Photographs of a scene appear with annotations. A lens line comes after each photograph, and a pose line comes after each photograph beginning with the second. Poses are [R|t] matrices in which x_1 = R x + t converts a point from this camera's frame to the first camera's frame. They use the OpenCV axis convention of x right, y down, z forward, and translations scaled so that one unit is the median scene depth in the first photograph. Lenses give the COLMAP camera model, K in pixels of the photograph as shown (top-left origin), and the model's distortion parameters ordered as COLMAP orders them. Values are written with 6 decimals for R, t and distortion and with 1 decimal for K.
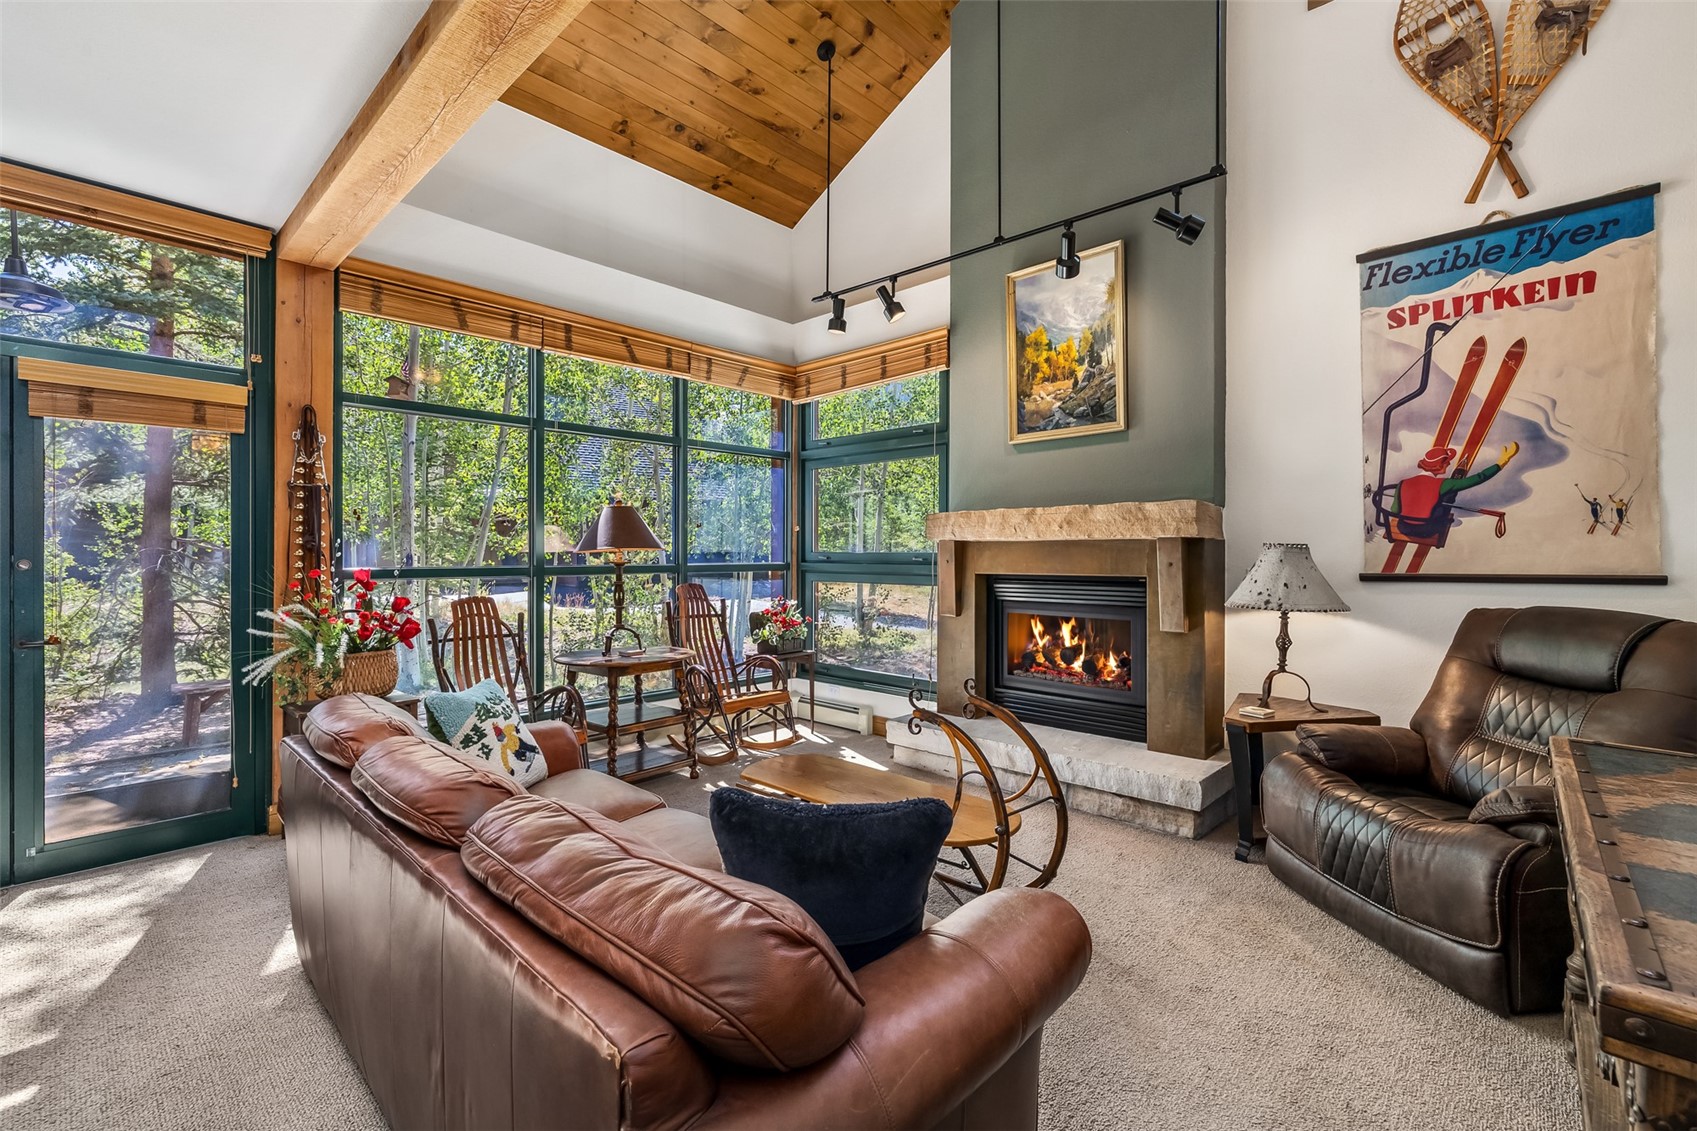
lens RADIAL K [[735.6, 0, 848.2], [0, 735.6, 558.6], [0, 0, 1]] dist [-0.004716, 0.001177]
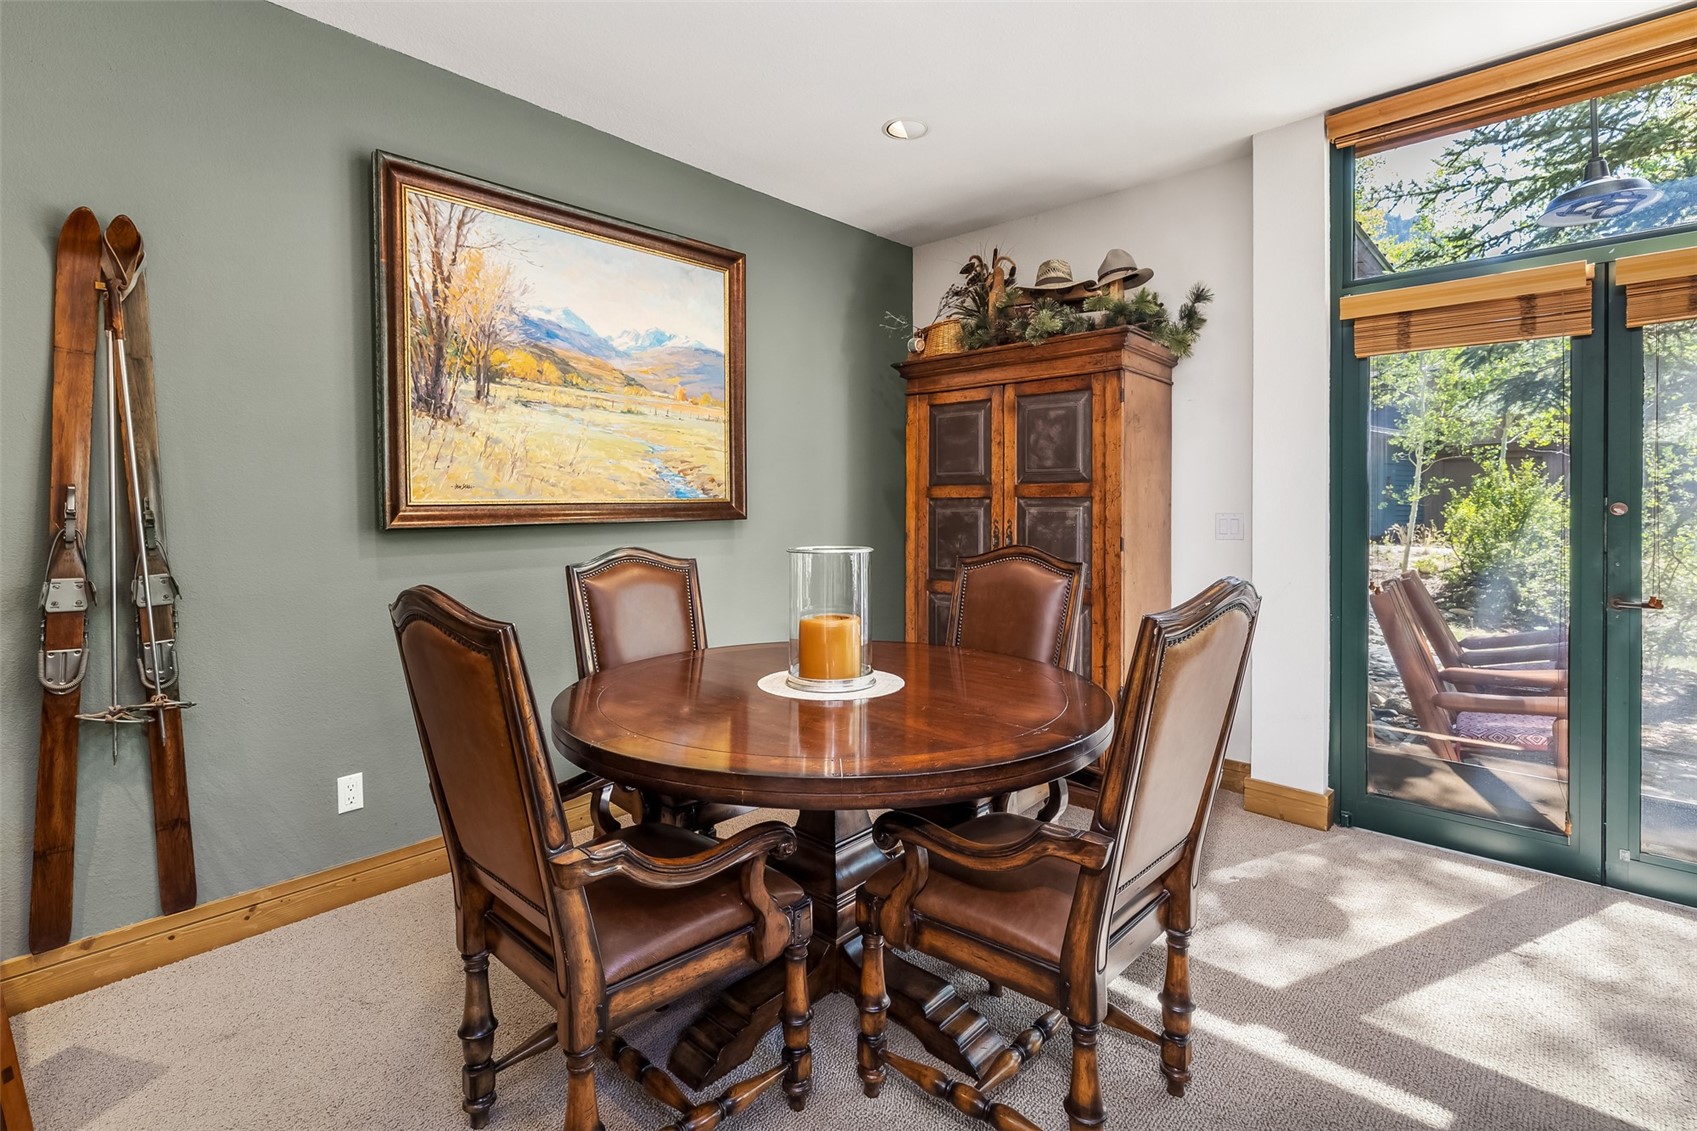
lens RADIAL K [[796.6, 0, 824.8], [0, 796.6, 513.6], [0, 0, 1]] dist [-0.009964, 0.003860]
pose [[-0.012063, 0.006108, -0.999909, -0.161759], [-0.002553, 0.999978, 0.006139, 0.008232], [0.999924, 0.002626, -0.012047, 0.081495]]
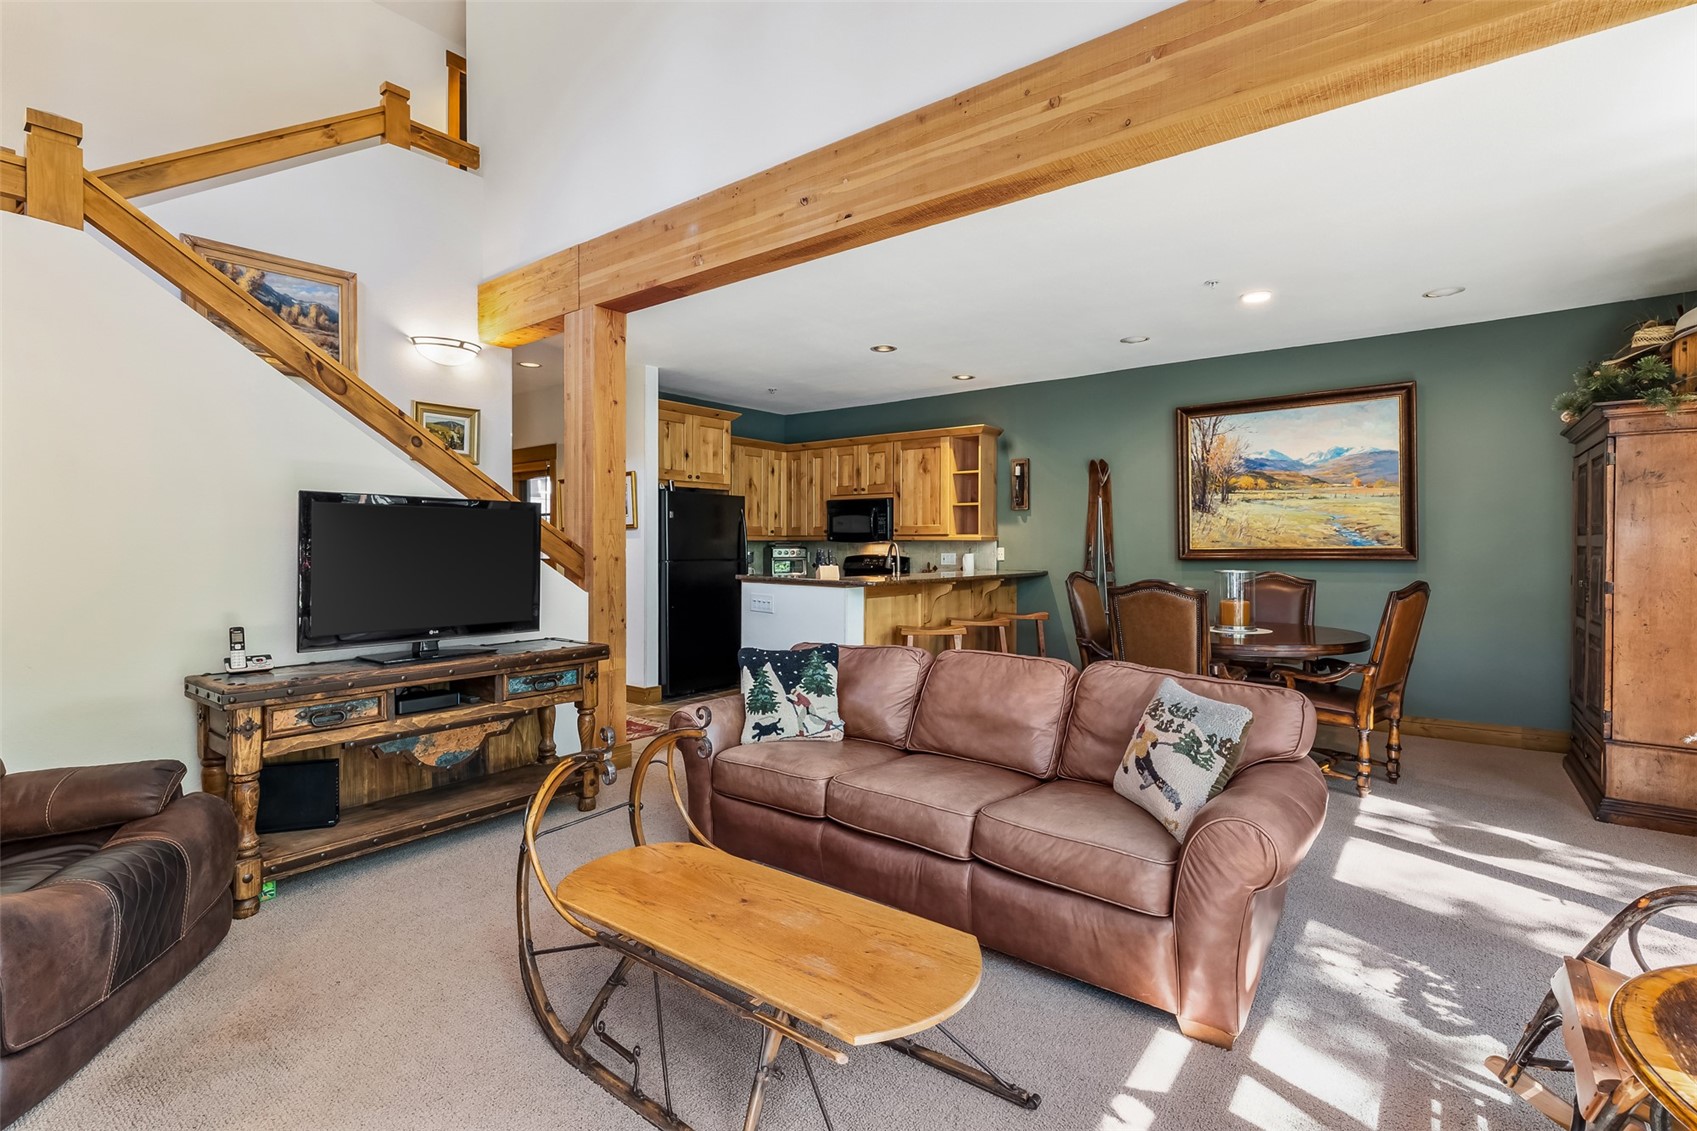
lens RADIAL K [[770.6, 0, 845.4], [0, 770.6, 547.4], [0, 0, 1]] dist [-0.005111, 0.000805]
pose [[-0.996284, -0.001439, -0.086122, 0.005932], [-0.002148, 0.999965, 0.008137, -0.010359], [0.086107, 0.008292, -0.996251, 1.243712]]
